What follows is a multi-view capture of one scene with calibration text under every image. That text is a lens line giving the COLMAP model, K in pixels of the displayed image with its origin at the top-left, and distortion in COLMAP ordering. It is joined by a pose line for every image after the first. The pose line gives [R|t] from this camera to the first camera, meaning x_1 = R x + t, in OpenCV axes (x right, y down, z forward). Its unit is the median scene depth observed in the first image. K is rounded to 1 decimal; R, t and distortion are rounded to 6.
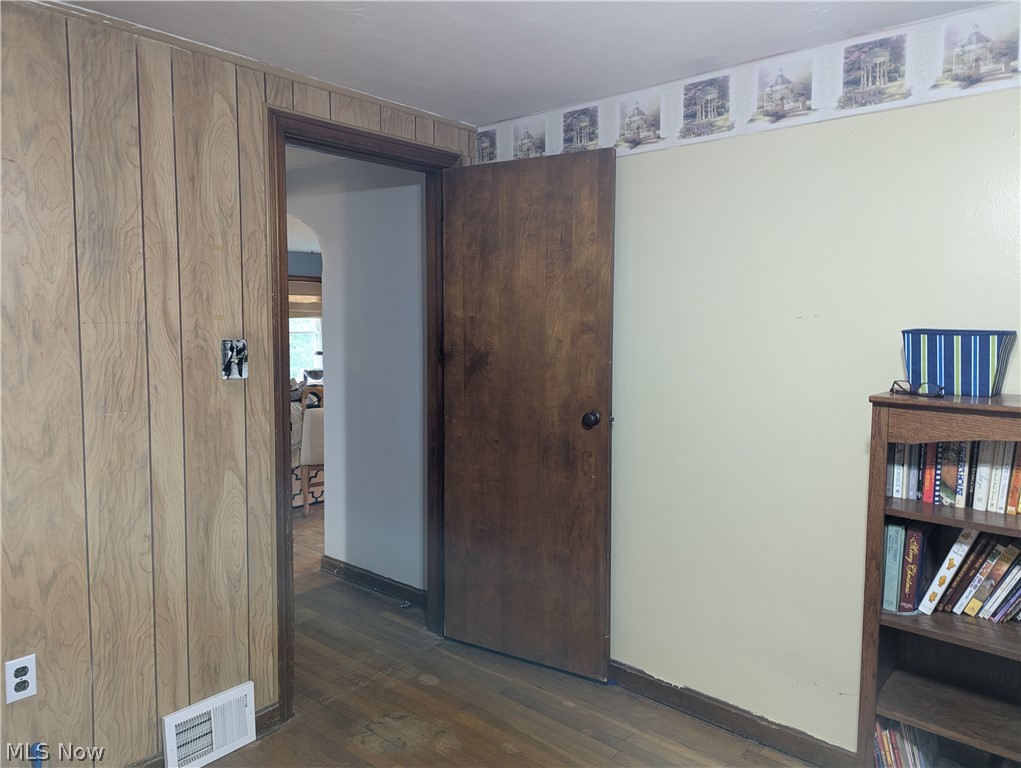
lens RADIAL K [[720.1, 0, 509.0], [0, 720.1, 372.0], [0, 0, 1]] dist [0.056342, -0.047465]
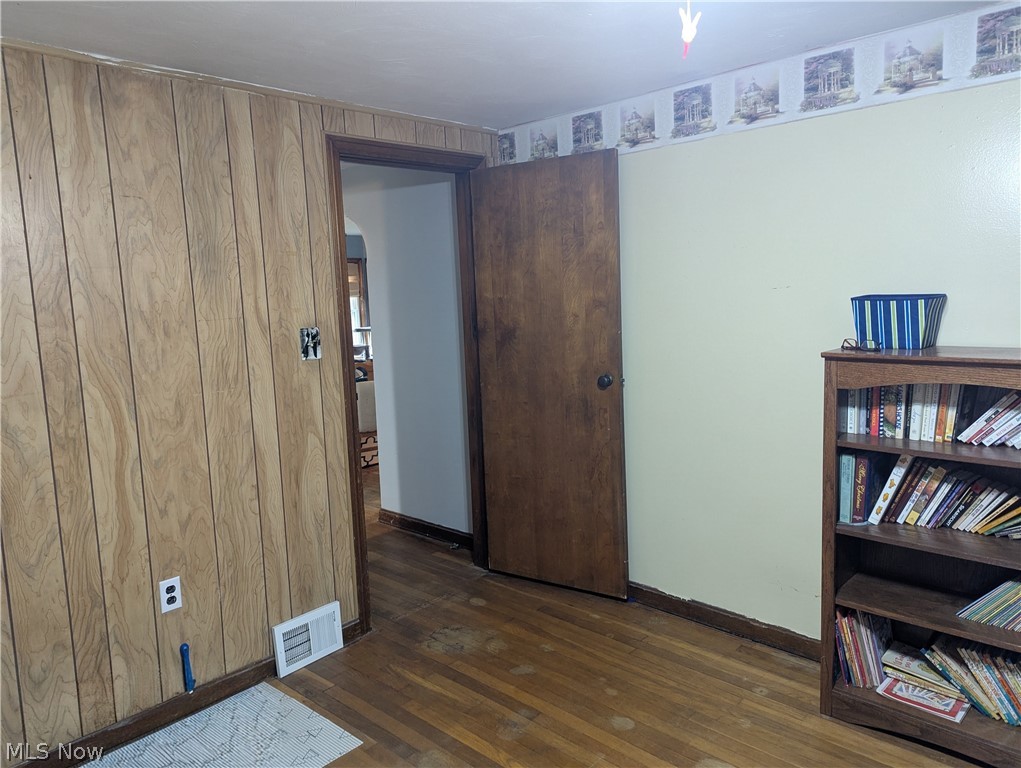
lens RADIAL K [[720.1, 0, 511.3], [0, 720.1, 375.1], [0, 0, 1]] dist [0.056342, -0.047465]
pose [[0.998411, -0.040768, -0.038913, 0.008757], [0.042658, 0.997885, 0.049056, -0.011005], [0.036831, -0.050638, 0.998038, -0.239626]]
